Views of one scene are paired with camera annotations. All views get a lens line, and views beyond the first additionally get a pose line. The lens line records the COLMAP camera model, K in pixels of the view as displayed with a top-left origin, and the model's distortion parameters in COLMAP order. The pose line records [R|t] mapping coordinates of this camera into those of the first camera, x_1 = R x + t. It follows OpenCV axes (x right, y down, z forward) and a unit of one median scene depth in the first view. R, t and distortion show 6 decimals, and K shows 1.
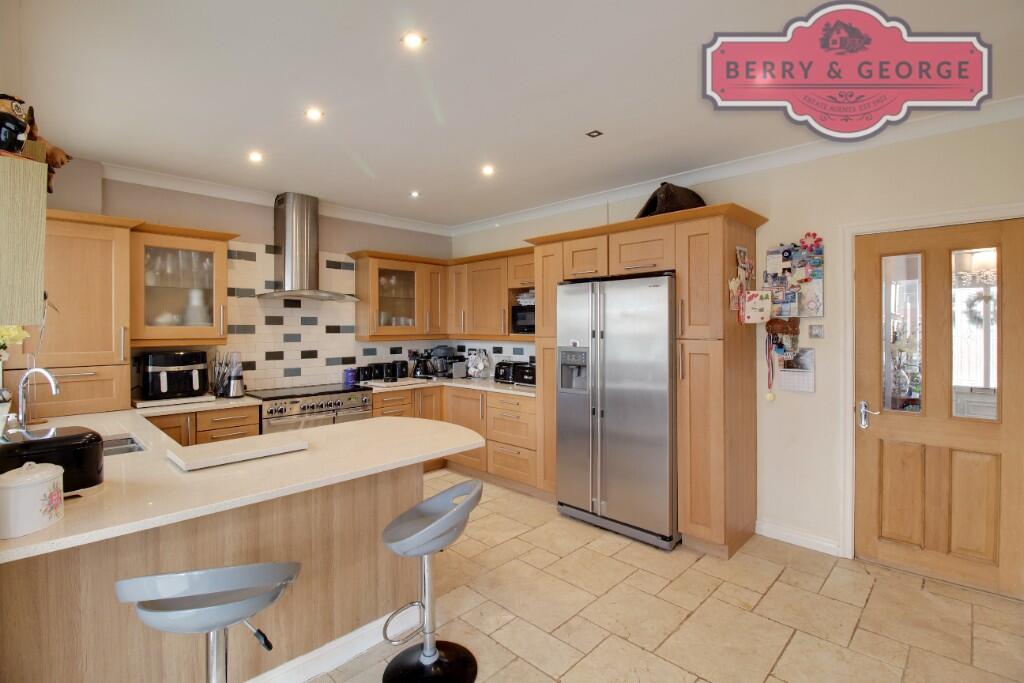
lens RADIAL K [[481.1, 0, 506.1], [0, 481.1, 329.1], [0, 0, 1]] dist [-0.004467, -0.002677]
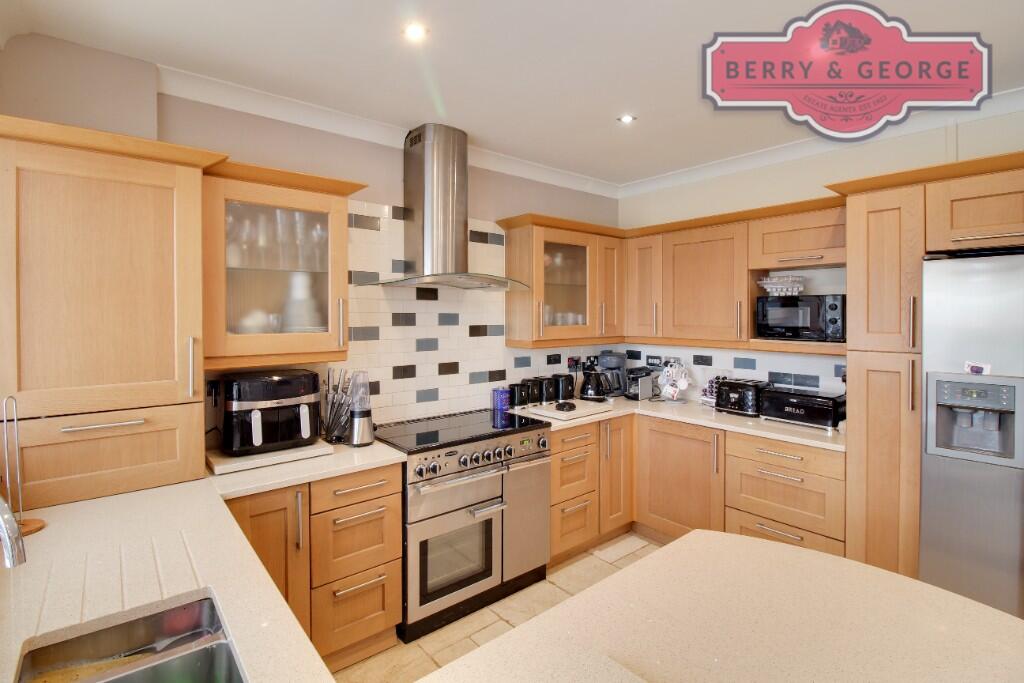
lens RADIAL K [[481.1, 0, 507.5], [0, 481.1, 321.1], [0, 0, 1]] dist [-0.004467, -0.002677]
pose [[0.995227, 0.002439, -0.097555, -0.275131], [-0.001256, 0.999925, 0.012185, -0.024188], [0.097578, -0.012004, 0.995156, 0.348794]]
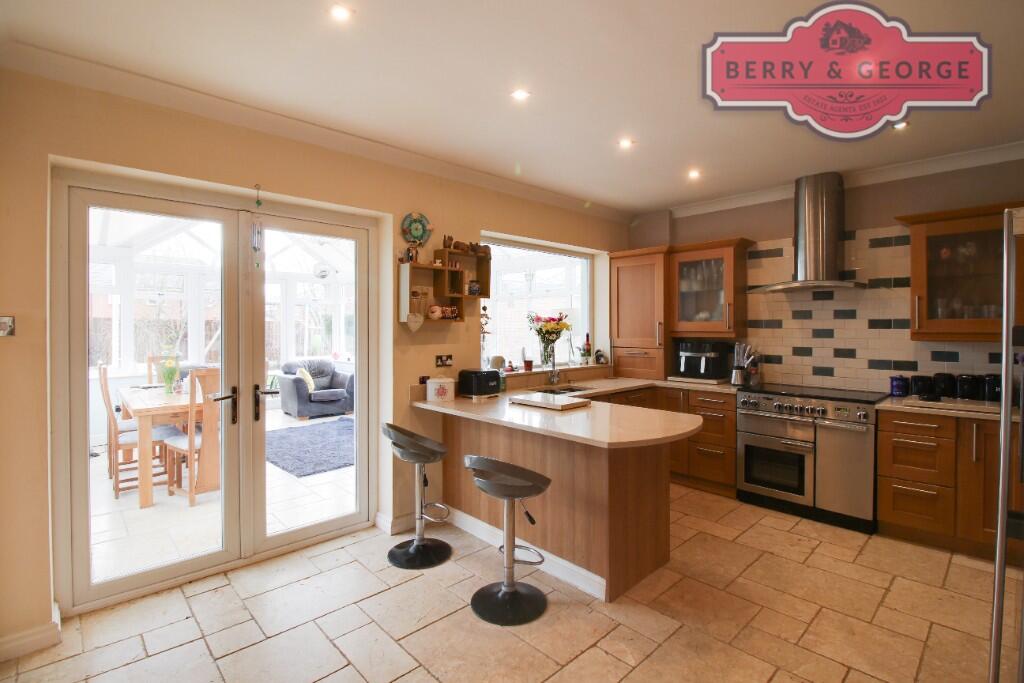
lens RADIAL K [[481.1, 0, 528.6], [0, 481.1, 329.7], [0, 0, 1]] dist [-0.004467, -0.002677]
pose [[-0.011329, 0.013442, -0.999845, 0.485055], [0.000531, 0.999910, 0.013437, -0.001397], [0.999936, -0.000378, -0.011335, 0.468475]]
